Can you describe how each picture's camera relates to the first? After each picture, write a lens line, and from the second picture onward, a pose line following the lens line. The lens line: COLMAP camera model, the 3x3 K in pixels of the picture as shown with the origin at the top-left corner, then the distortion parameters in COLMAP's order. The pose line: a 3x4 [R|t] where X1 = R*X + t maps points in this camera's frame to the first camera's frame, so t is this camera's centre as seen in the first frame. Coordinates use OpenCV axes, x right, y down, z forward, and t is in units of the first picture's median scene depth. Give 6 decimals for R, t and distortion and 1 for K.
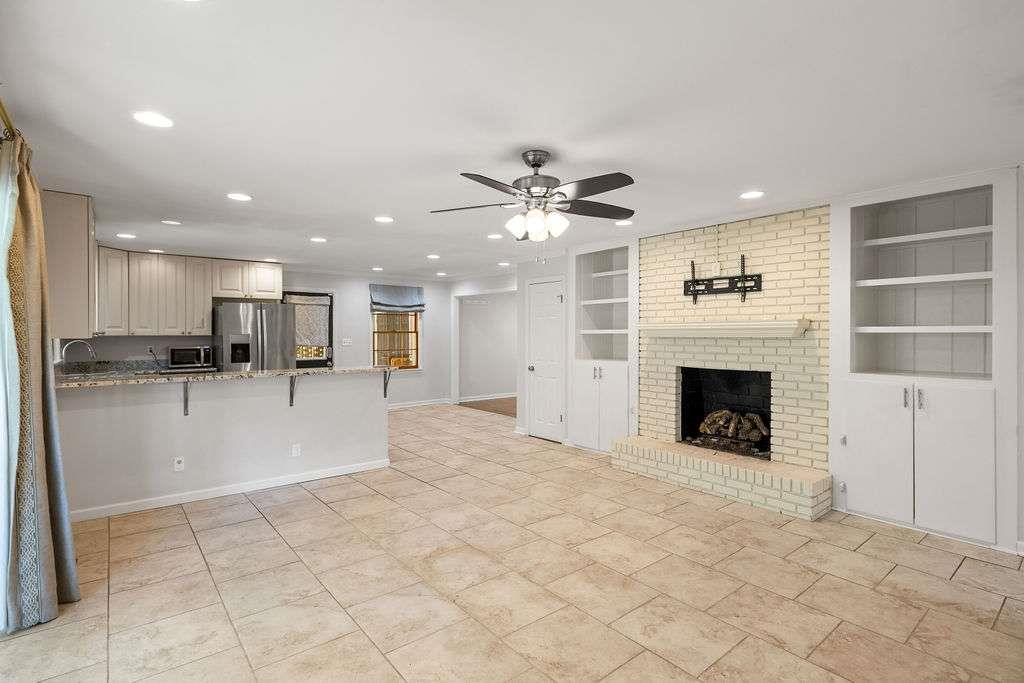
lens RADIAL K [[493.4, 0, 509.1], [0, 493.4, 340.2], [0, 0, 1]] dist [0.006664, -0.001998]
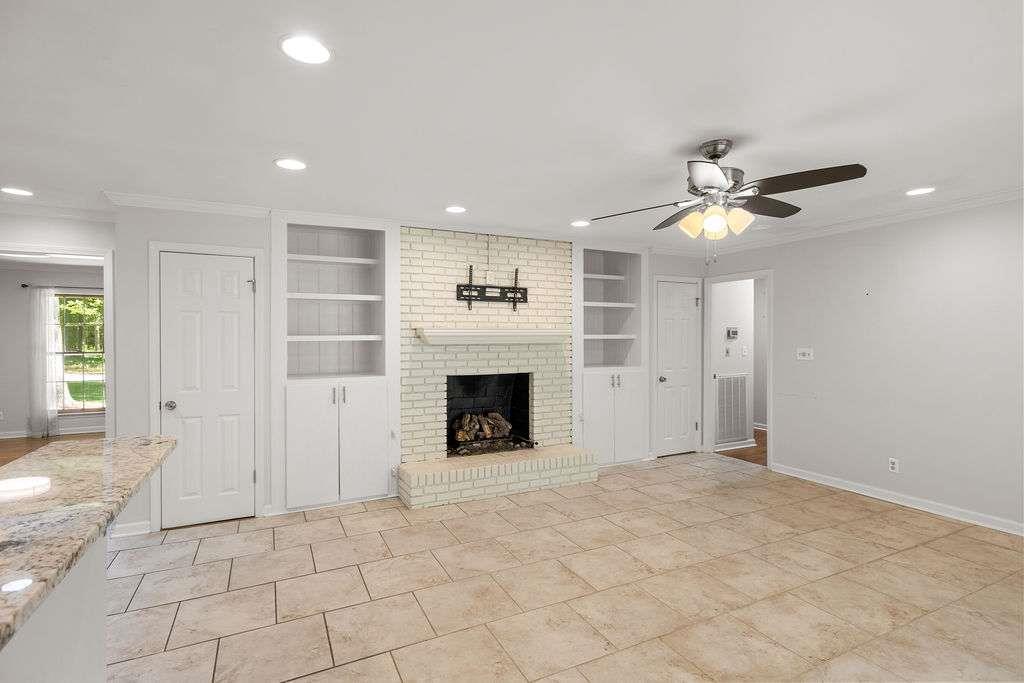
lens RADIAL K [[493.4, 0, 510.1], [0, 493.4, 337.4], [0, 0, 1]] dist [0.006664, -0.001998]
pose [[0.221261, 0.005128, 0.975201, -0.604601], [0.017827, 0.999798, -0.009302, -0.008451], [-0.975052, 0.019443, 0.221125, 0.766294]]
